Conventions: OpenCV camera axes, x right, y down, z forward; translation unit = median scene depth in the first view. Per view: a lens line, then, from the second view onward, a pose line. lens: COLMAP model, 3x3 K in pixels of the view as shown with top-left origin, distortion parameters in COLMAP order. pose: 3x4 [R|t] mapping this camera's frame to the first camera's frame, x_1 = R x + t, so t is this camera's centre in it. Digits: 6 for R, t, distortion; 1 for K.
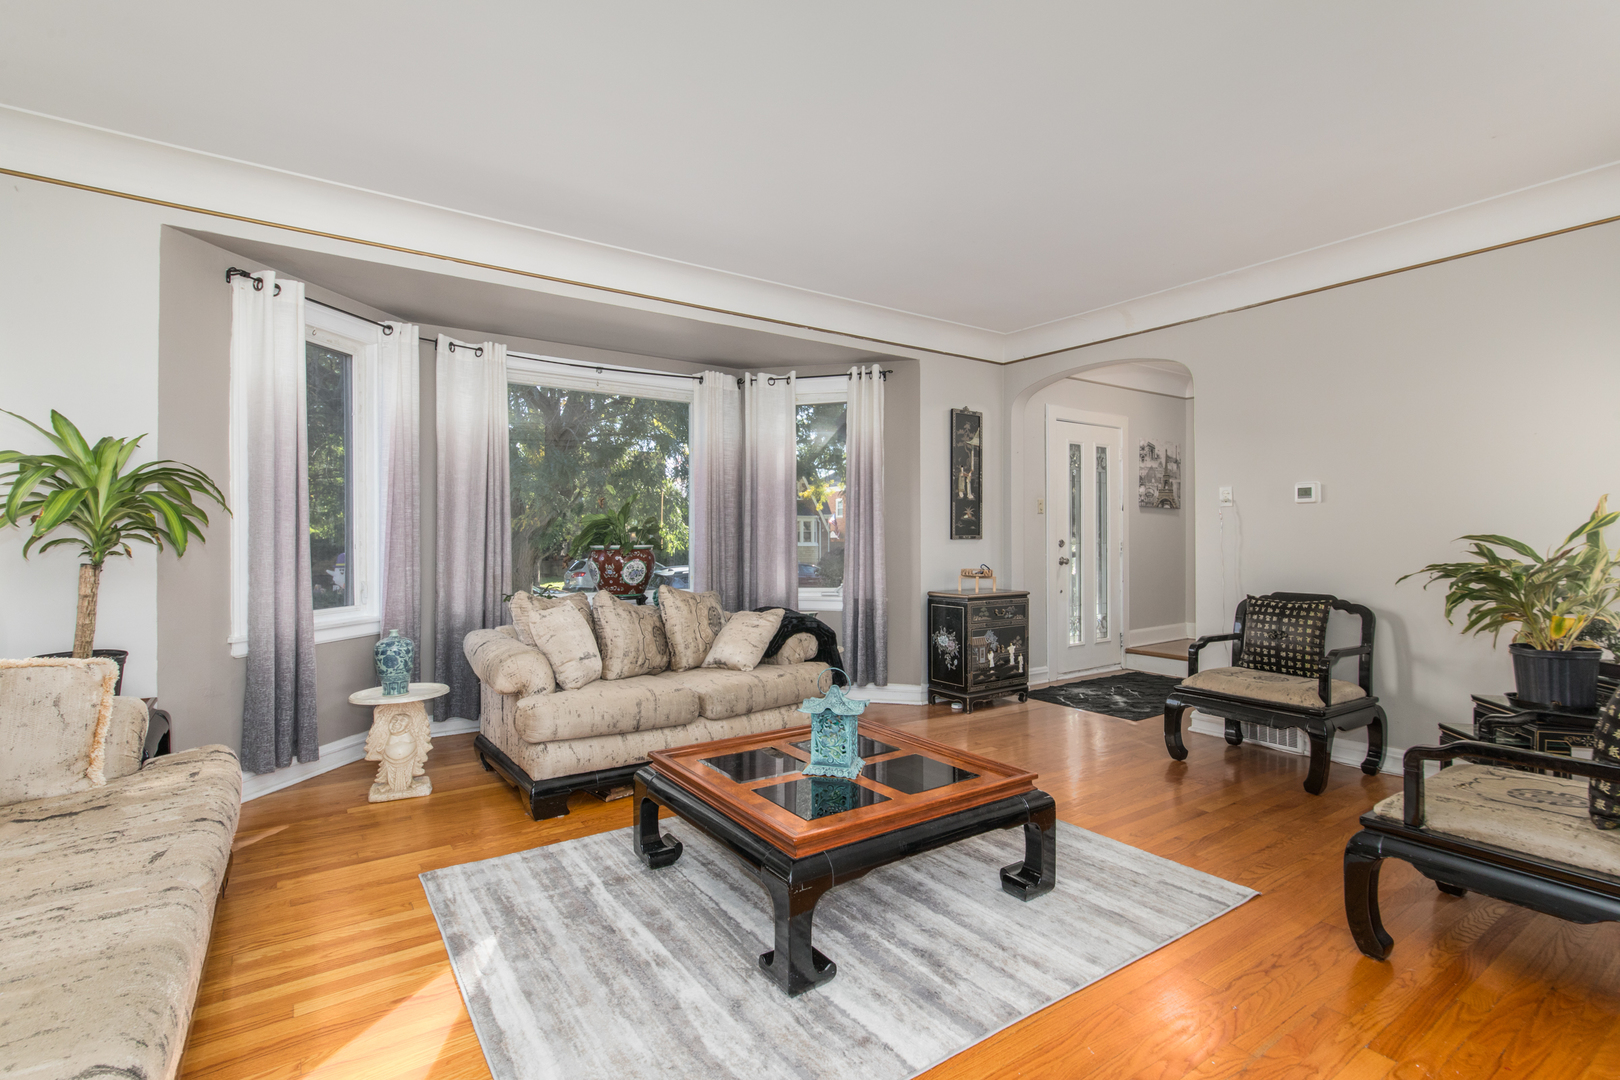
lens RADIAL K [[759.7, 0, 811.0], [0, 759.7, 540.4], [0, 0, 1]] dist [-0.000601, -0.000023]
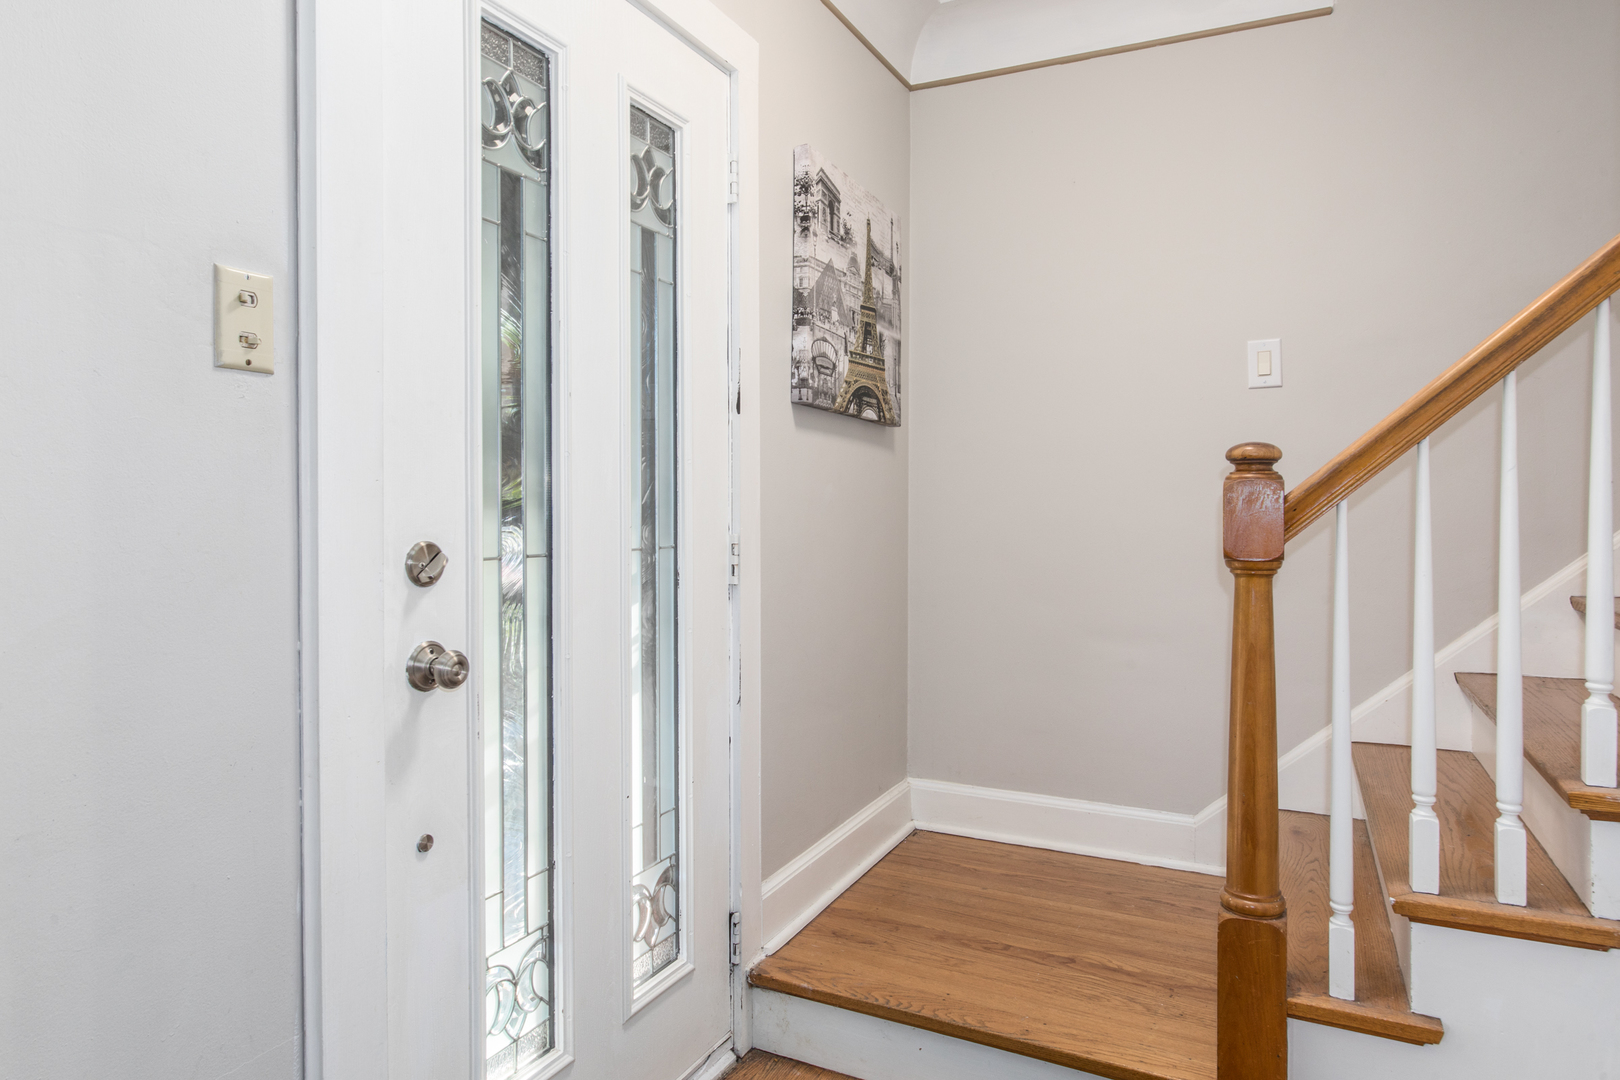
lens RADIAL K [[949.8, 0, 811.1], [0, 949.8, 532.2], [0, 0, 1]] dist [-0.001418, -0.000069]
pose [[0.874617, -0.008971, 0.484731, 0.274945], [-0.003748, 0.999674, 0.025264, -0.007968], [-0.484799, -0.023913, 0.874298, 0.701894]]
